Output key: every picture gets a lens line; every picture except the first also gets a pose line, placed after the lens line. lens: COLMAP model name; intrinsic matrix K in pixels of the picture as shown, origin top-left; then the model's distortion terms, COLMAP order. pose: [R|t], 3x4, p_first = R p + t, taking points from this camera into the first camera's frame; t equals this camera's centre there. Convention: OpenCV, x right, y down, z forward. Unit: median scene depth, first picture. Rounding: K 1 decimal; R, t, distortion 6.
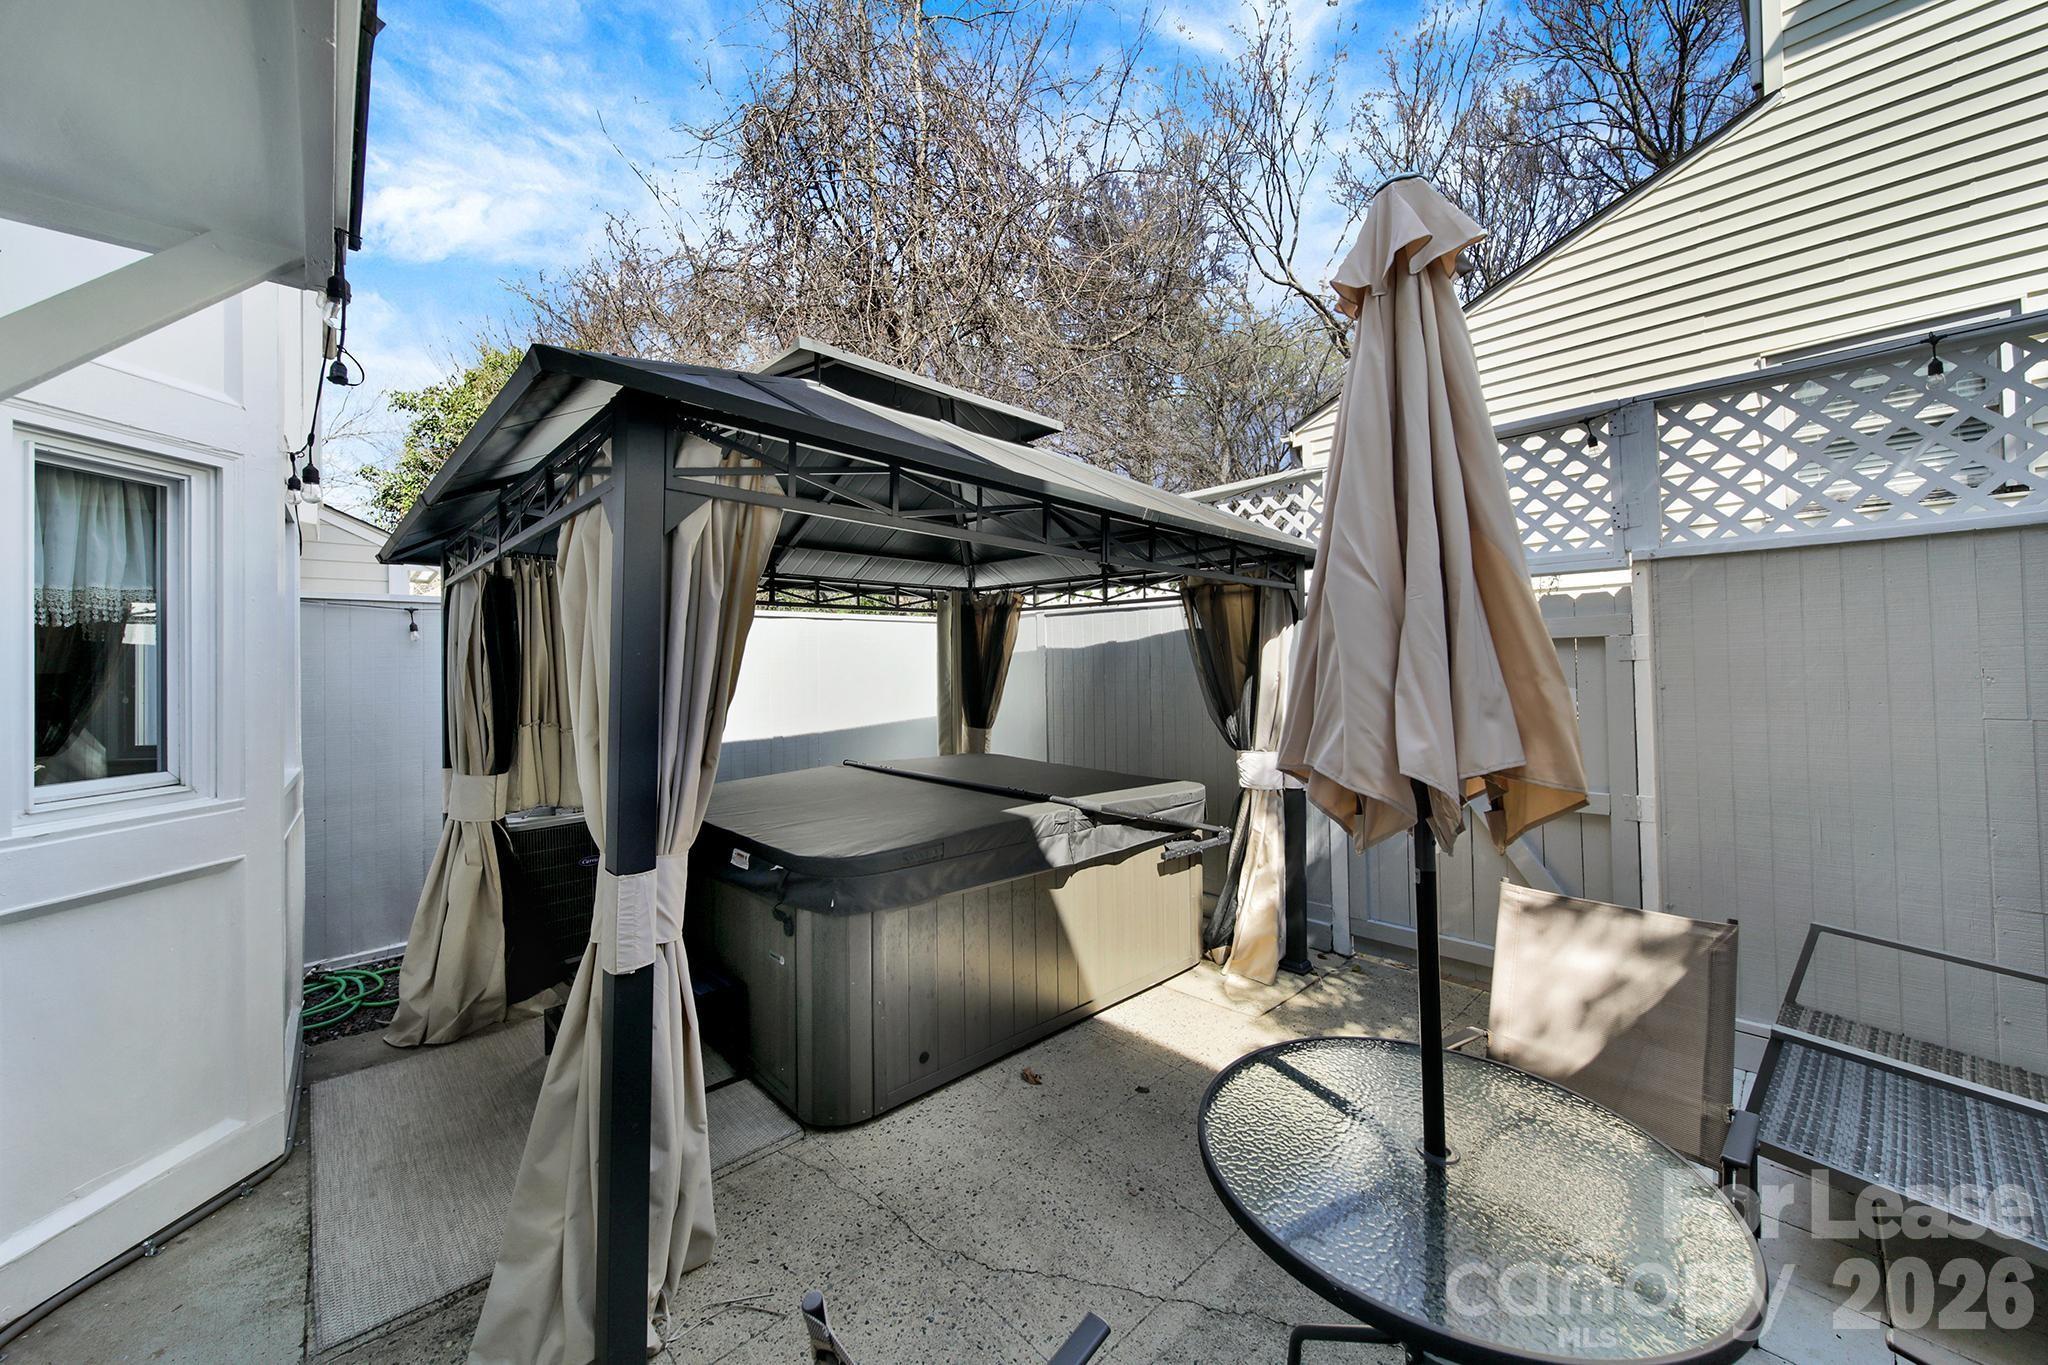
lens RADIAL K [[735.2, 0, 1024.0], [0, 735.2, 682.5], [0, 0, 1]] dist [0.000113, -0.001852]
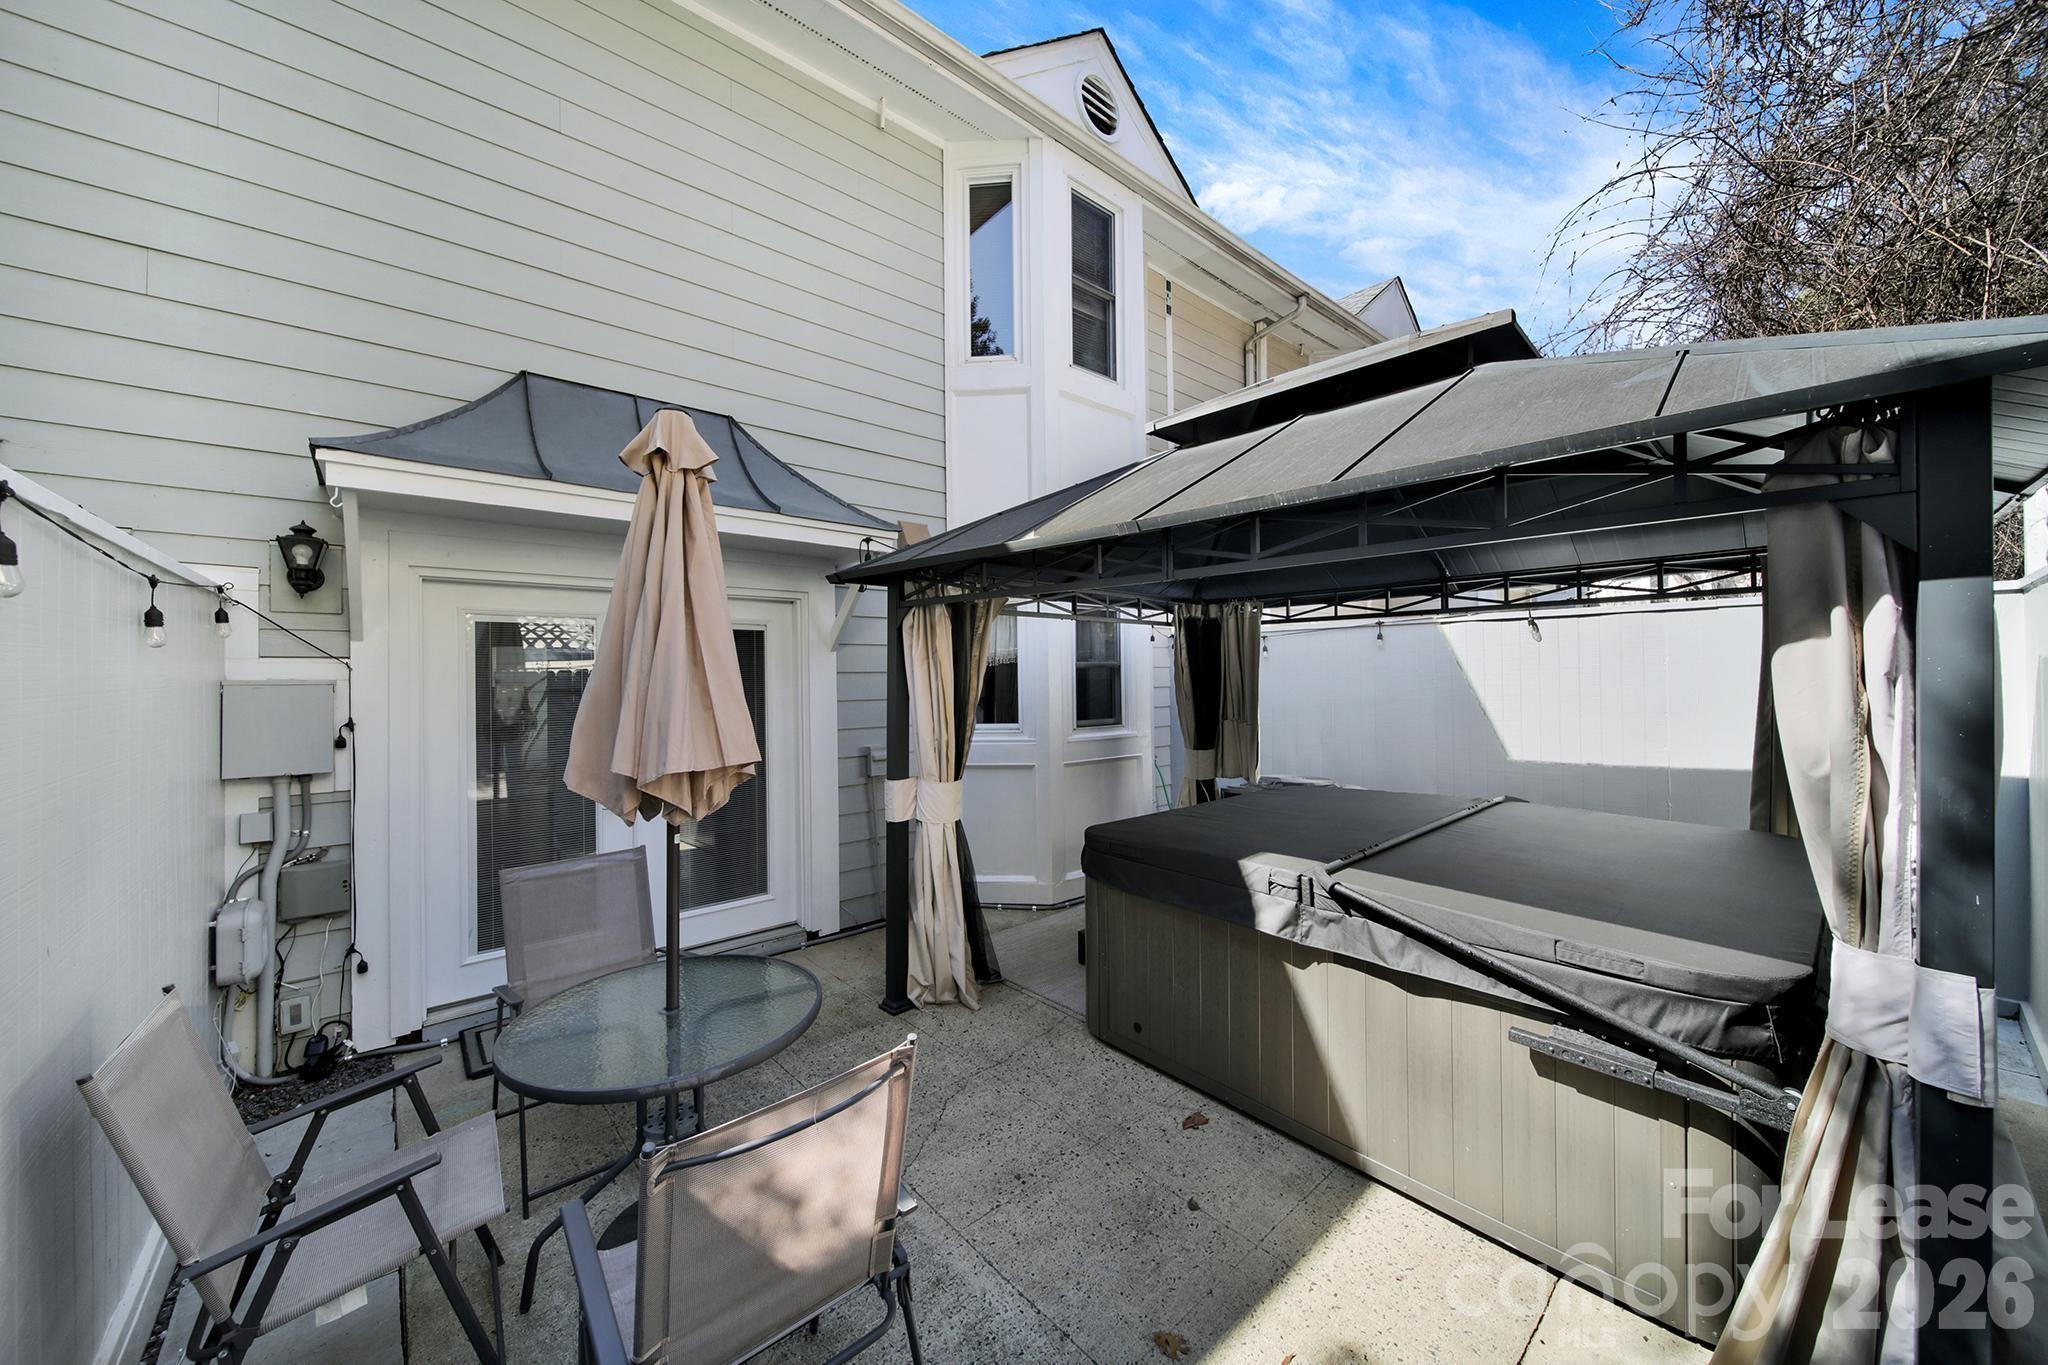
lens RADIAL K [[734.0, 0, 1020.6], [0, 734.0, 675.0], [0, 0, 1]] dist [-0.000543, -0.001429]
pose [[-0.016187, 0.022552, -0.999615, 0.831652], [-0.005408, 0.999729, 0.022642, -0.061790], [0.999854, 0.005773, -0.016061, 0.675396]]
